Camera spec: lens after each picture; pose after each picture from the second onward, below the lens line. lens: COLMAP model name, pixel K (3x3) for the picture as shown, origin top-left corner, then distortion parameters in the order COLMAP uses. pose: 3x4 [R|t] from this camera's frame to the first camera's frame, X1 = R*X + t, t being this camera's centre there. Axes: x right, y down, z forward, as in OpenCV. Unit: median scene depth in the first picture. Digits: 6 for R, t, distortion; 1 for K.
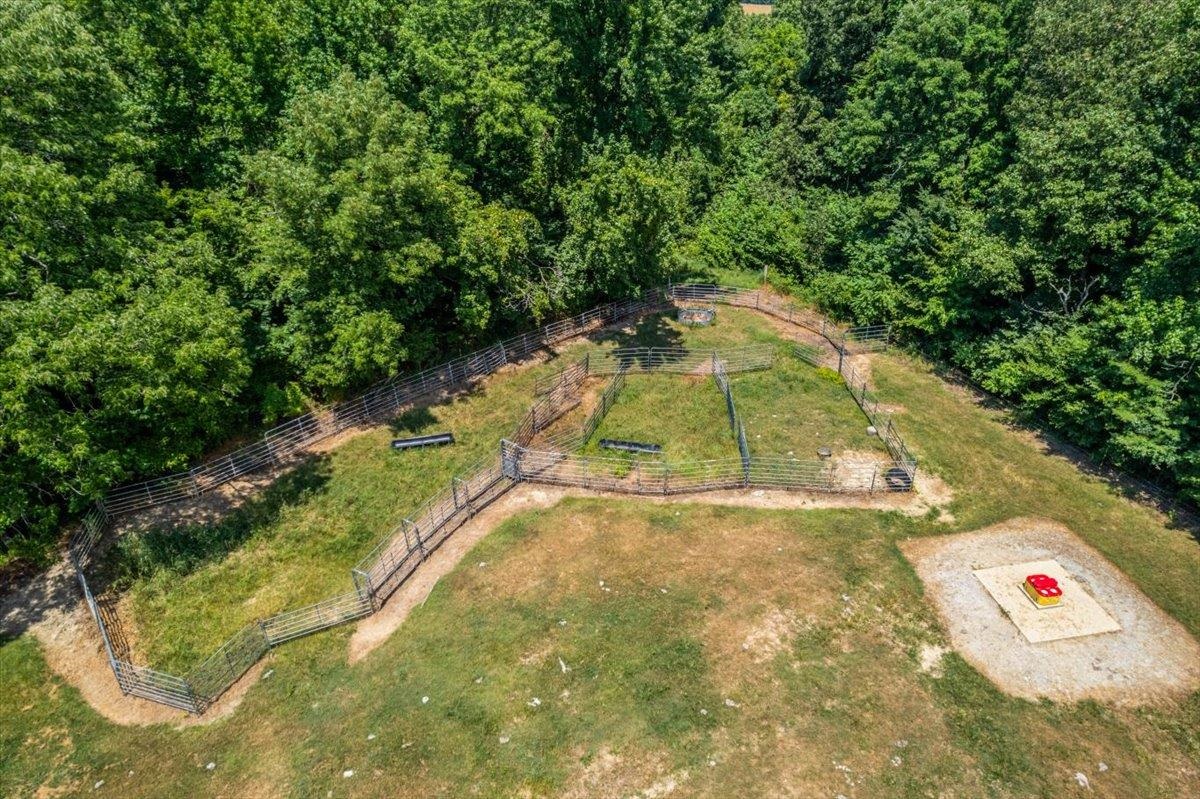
lens RADIAL K [[765.1, 0, 601.7], [0, 765.1, 405.5], [0, 0, 1]] dist [-0.005819, 0.003349]
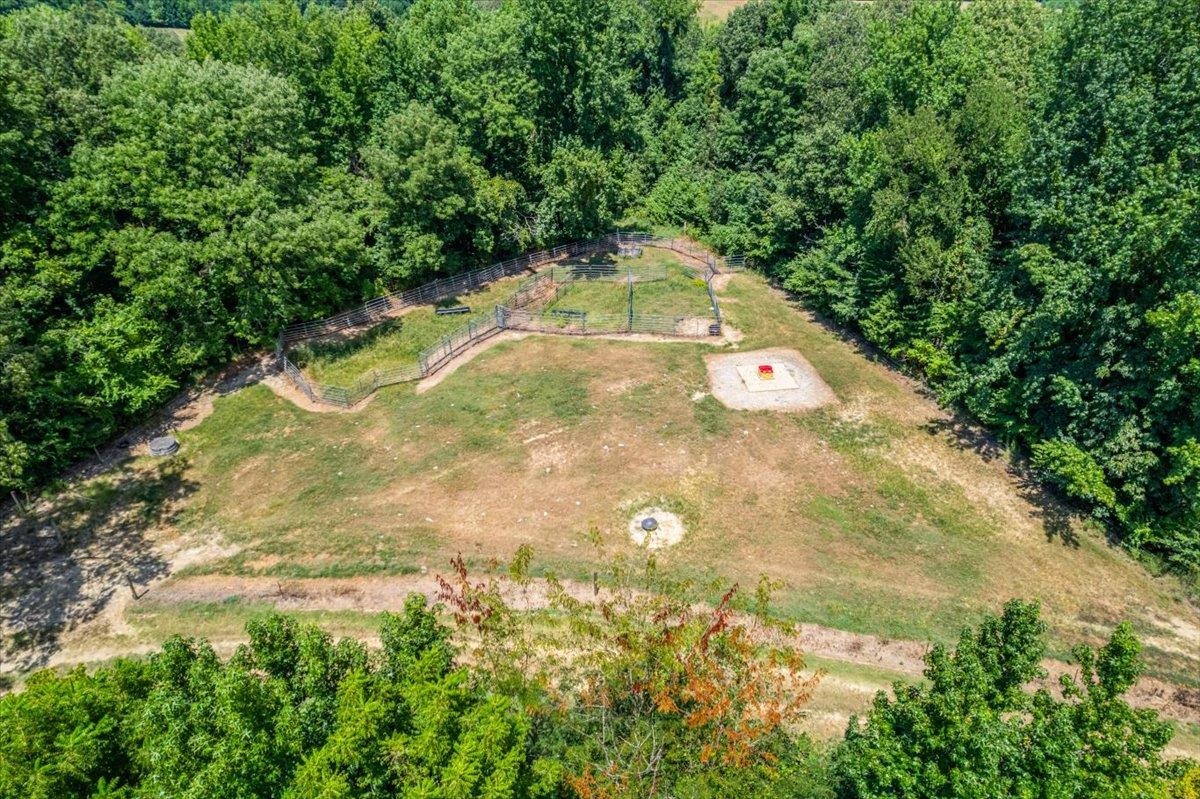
lens RADIAL K [[765.1, 0, 598.9], [0, 765.1, 394.0], [0, 0, 1]] dist [-0.005819, 0.003349]
pose [[0.999226, 0.014866, -0.036408, 0.164368], [-0.014752, 0.999885, 0.003414, 0.220425], [0.036455, -0.002874, 0.999331, -0.723669]]
